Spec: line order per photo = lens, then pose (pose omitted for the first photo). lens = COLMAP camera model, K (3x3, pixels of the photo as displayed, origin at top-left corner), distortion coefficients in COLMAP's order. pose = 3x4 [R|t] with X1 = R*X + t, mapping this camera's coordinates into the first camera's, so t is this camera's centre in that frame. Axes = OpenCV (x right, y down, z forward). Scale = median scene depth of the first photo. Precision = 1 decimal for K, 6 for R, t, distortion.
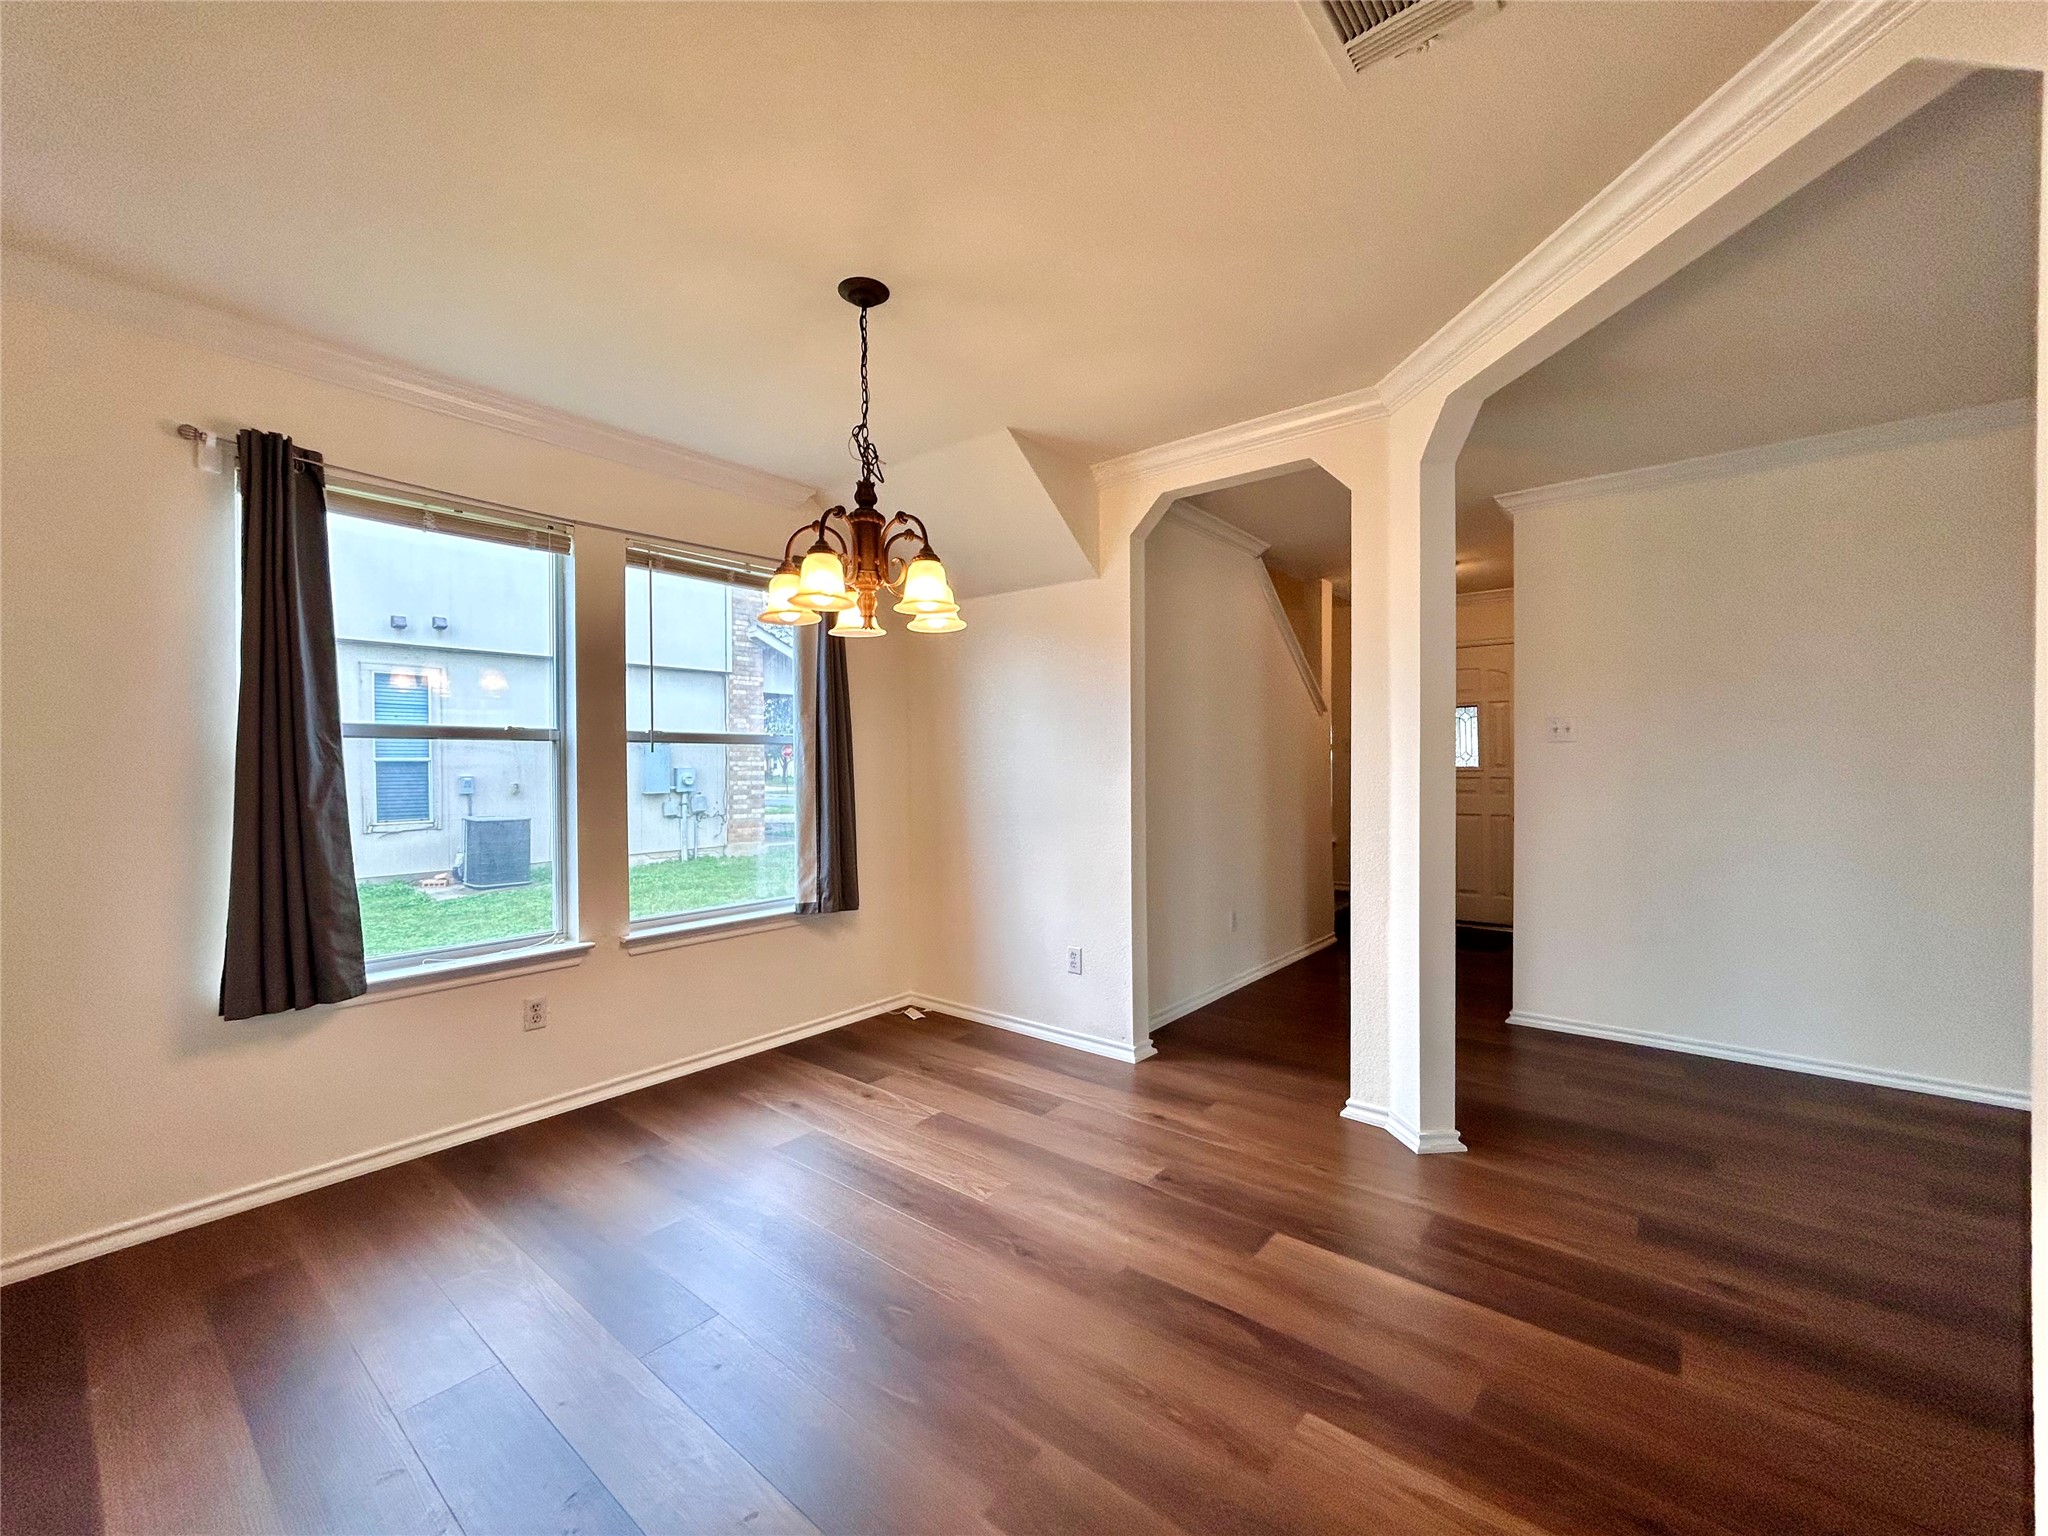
lens RADIAL K [[829.7, 0, 1024.0], [0, 829.7, 768.0], [0, 0, 1]] dist [0.003433, 0.000009]
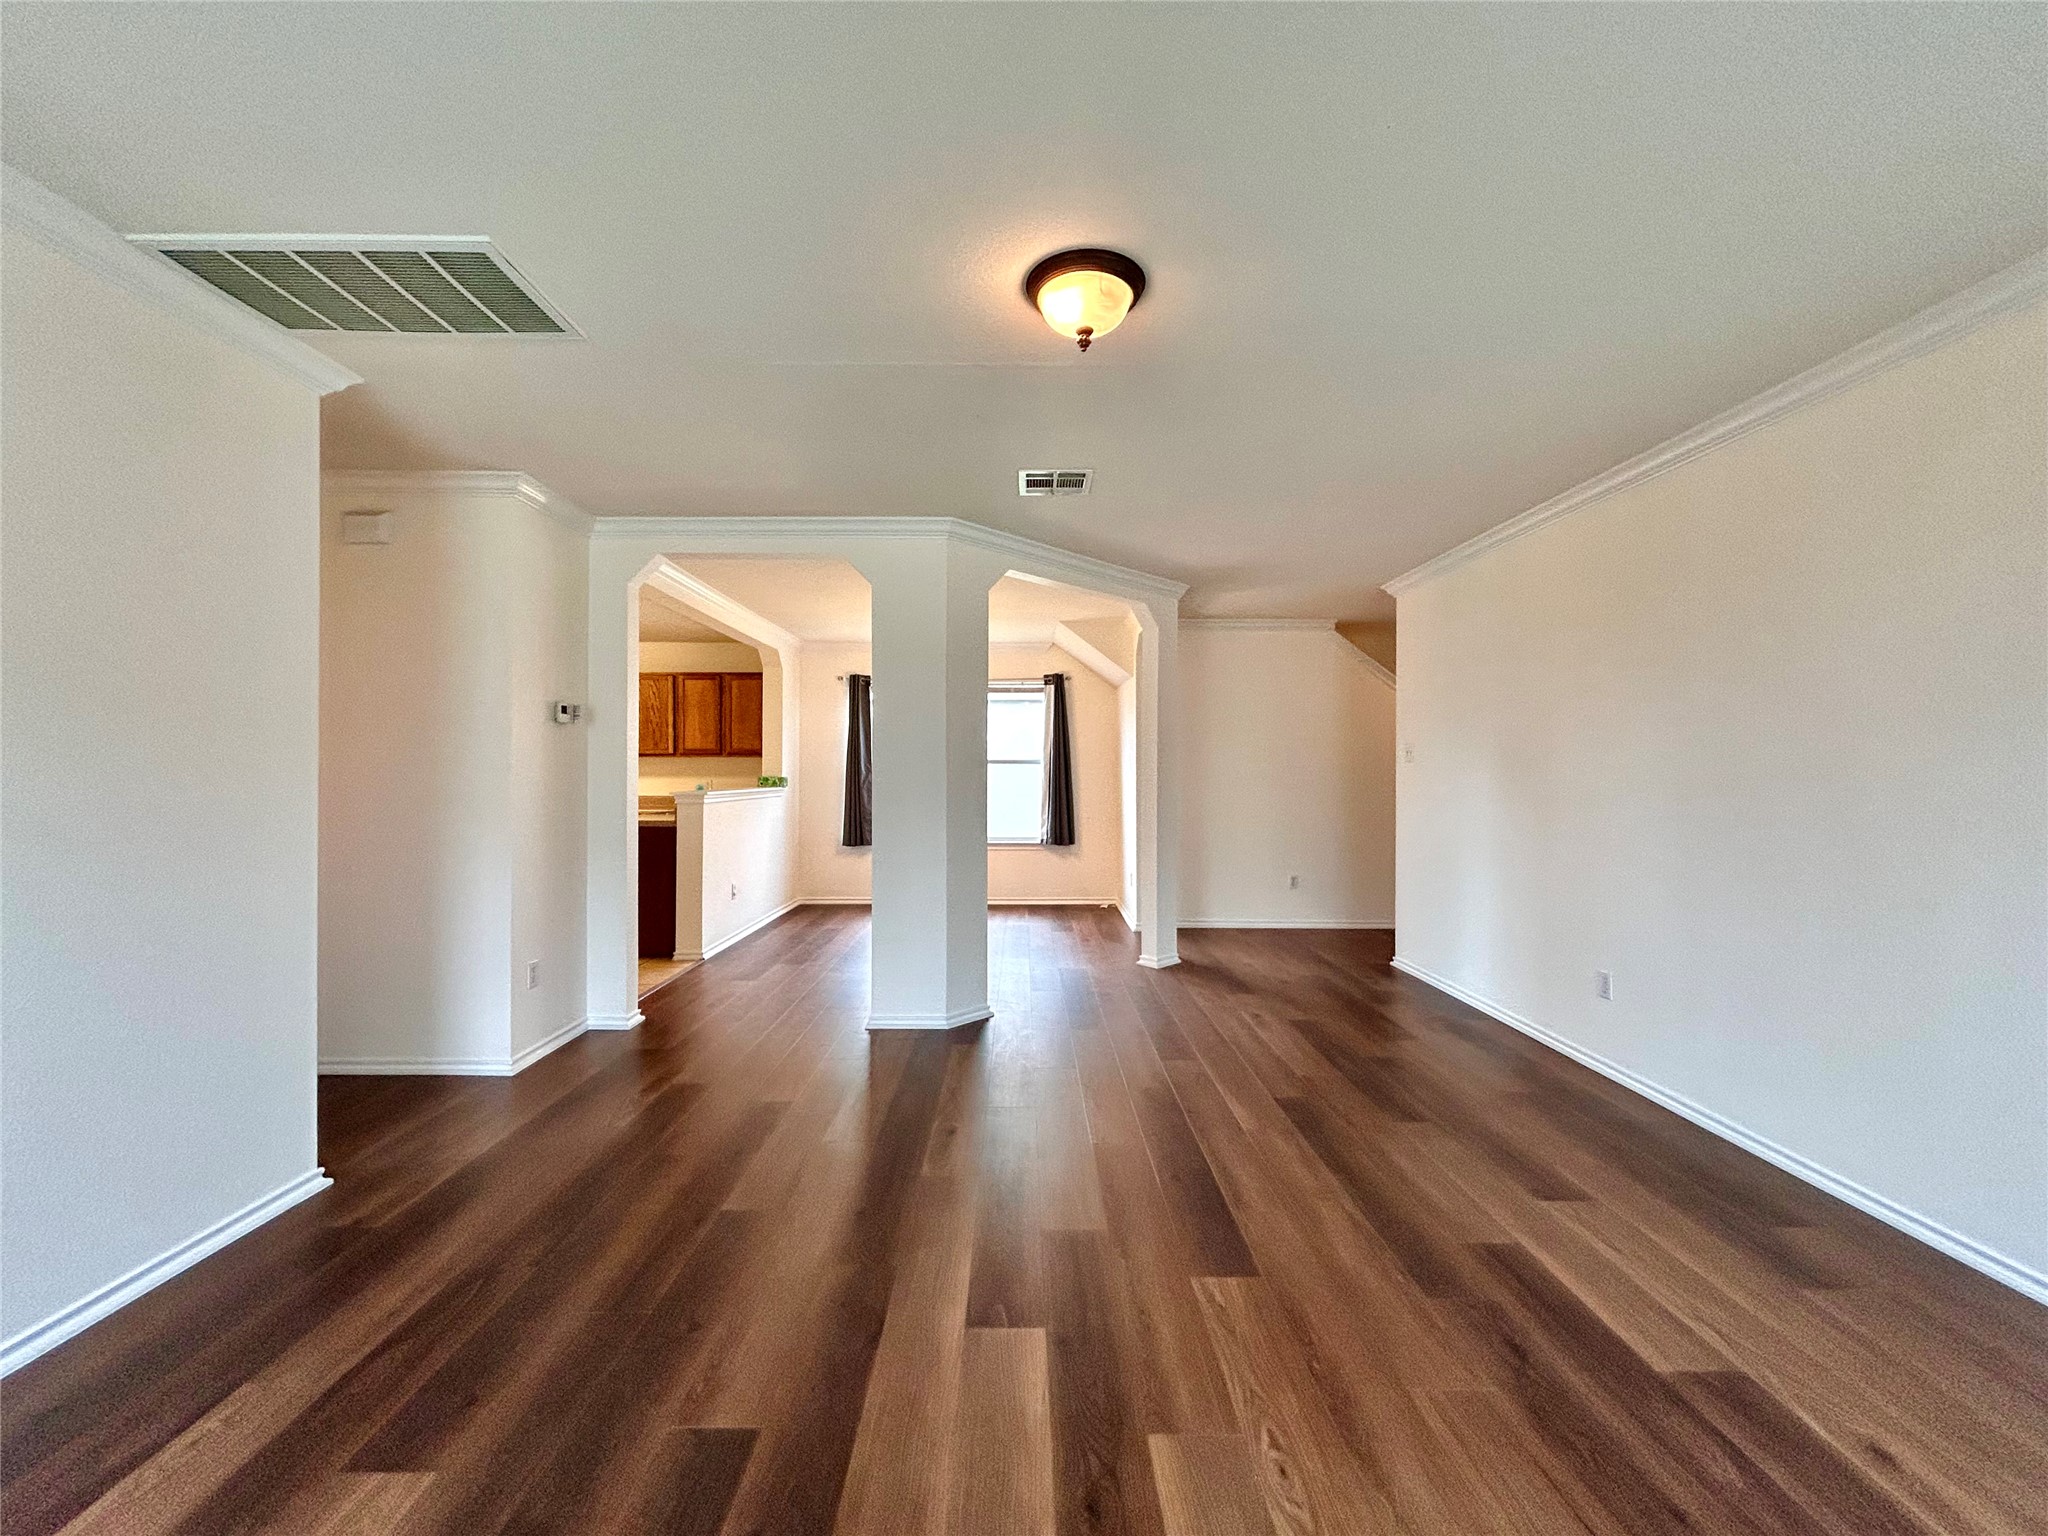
lens RADIAL K [[829.7, 0, 1024.0], [0, 829.7, 768.0], [0, 0, 1]] dist [0.003433, 0.000009]
pose [[0.633473, 0.006135, -0.773740, 1.661231], [-0.006064, 0.999977, 0.002964, -0.029710], [0.773741, 0.002814, 0.633496, -0.463551]]
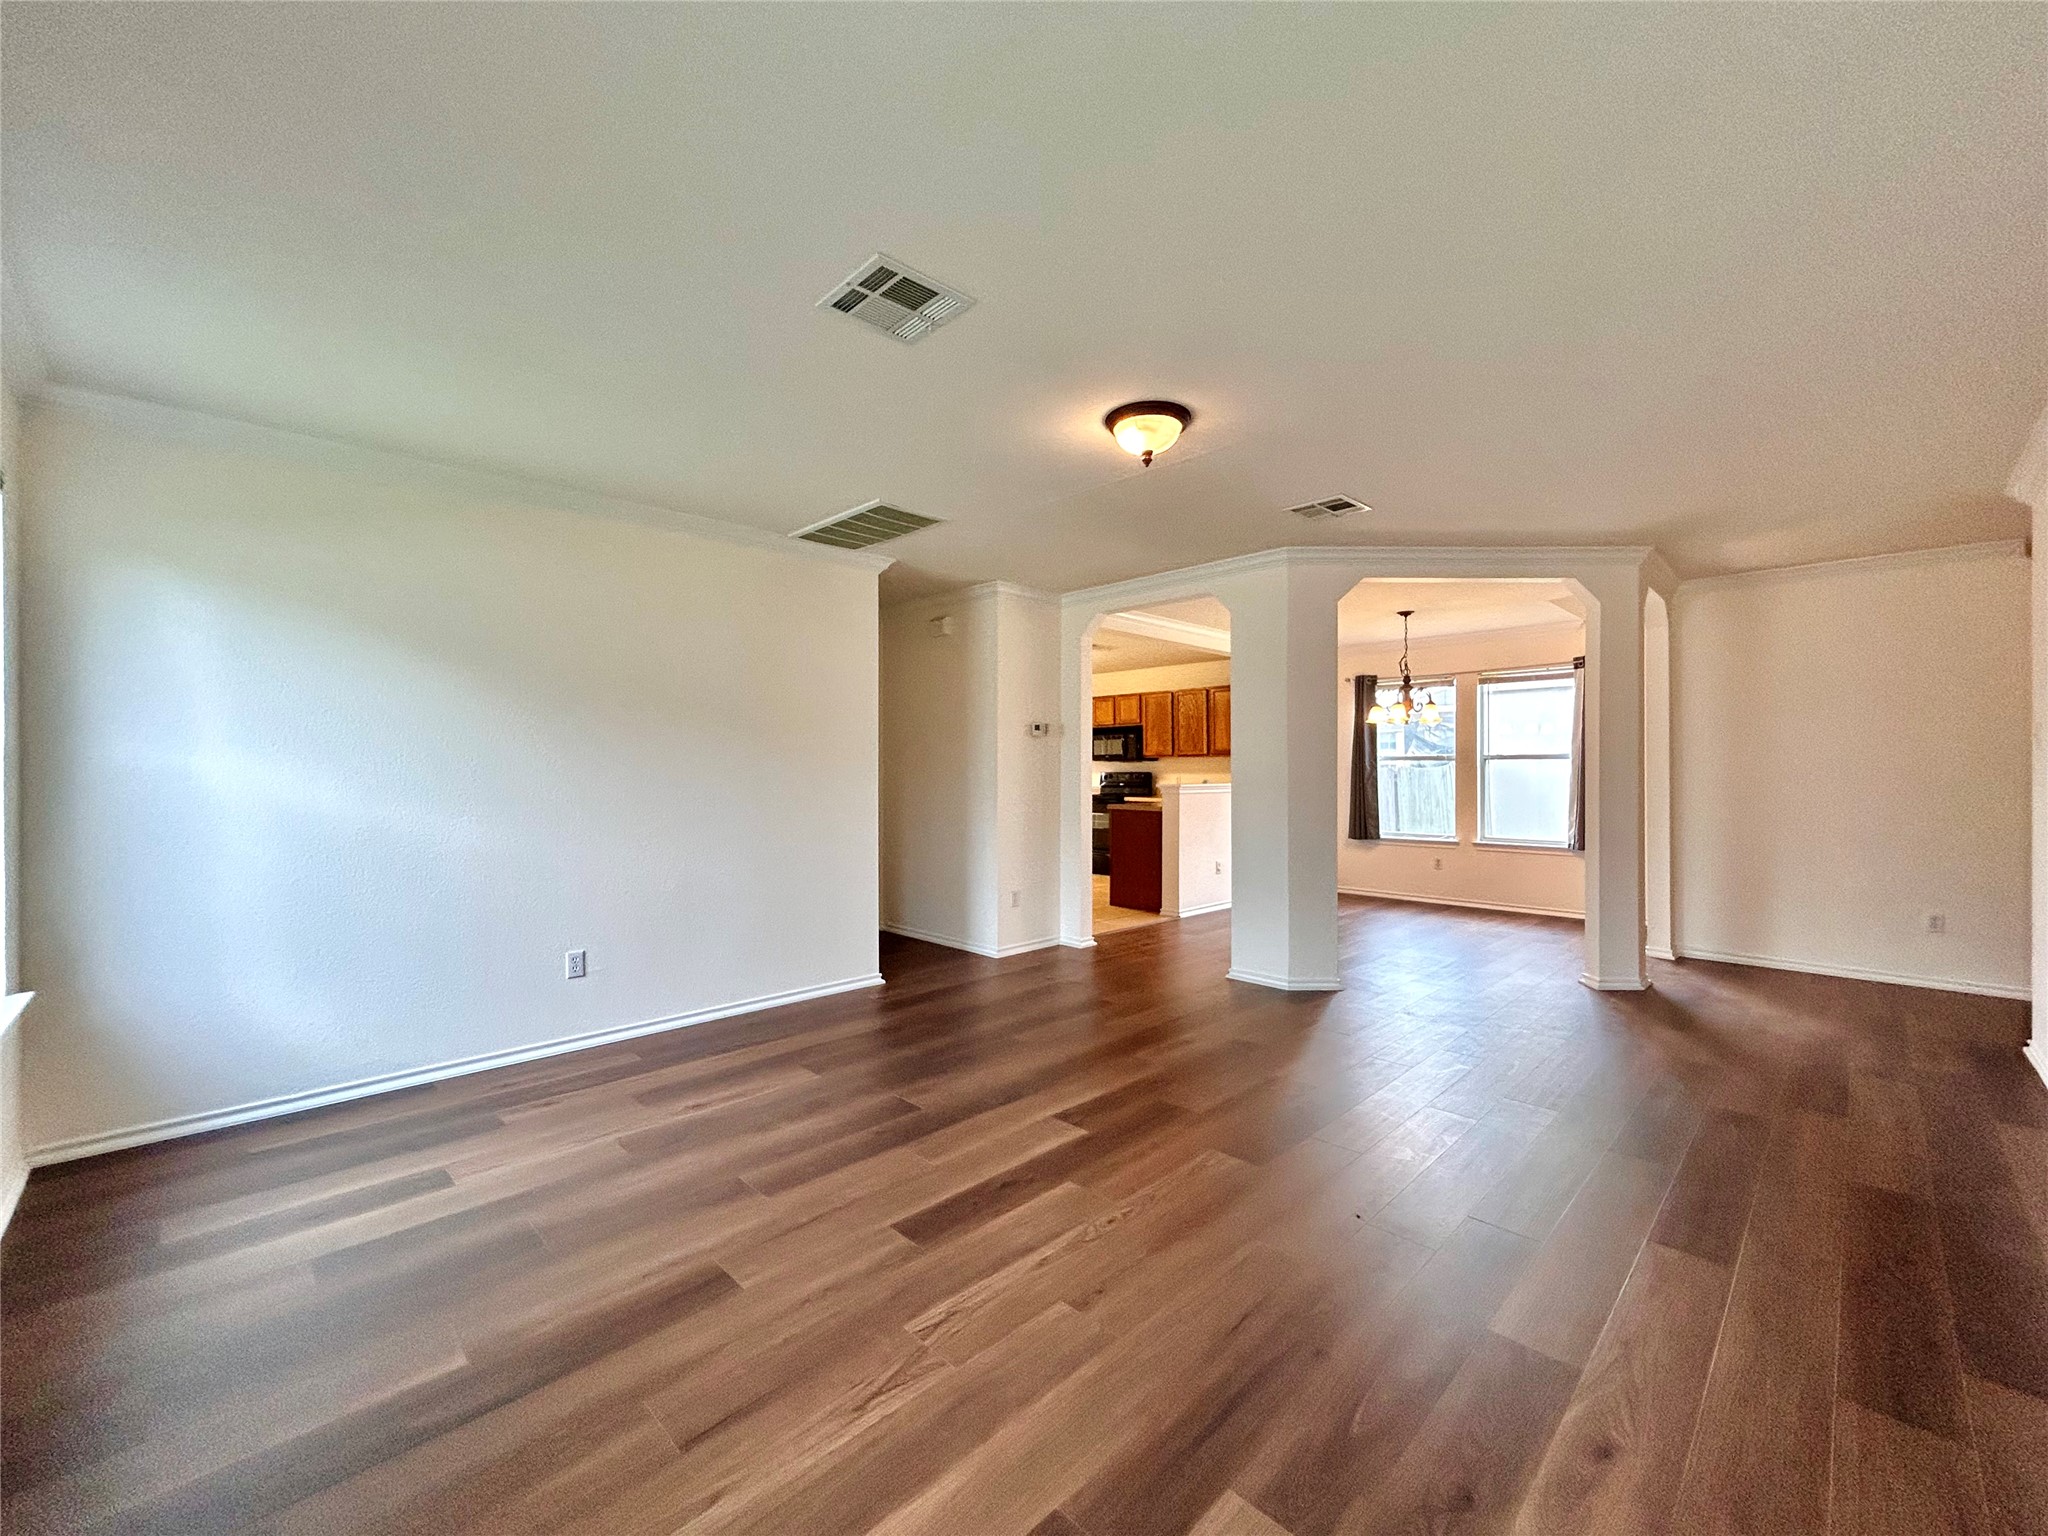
lens RADIAL K [[824.9, 0, 1024.0], [0, 824.9, 768.0], [0, 0, 1]] dist [0.019773, 0.000008]
pose [[-0.104768, 0.006771, -0.994474, 2.127478], [0.003311, 0.999974, 0.006460, -0.029869], [0.994491, -0.002616, -0.104788, -0.038614]]
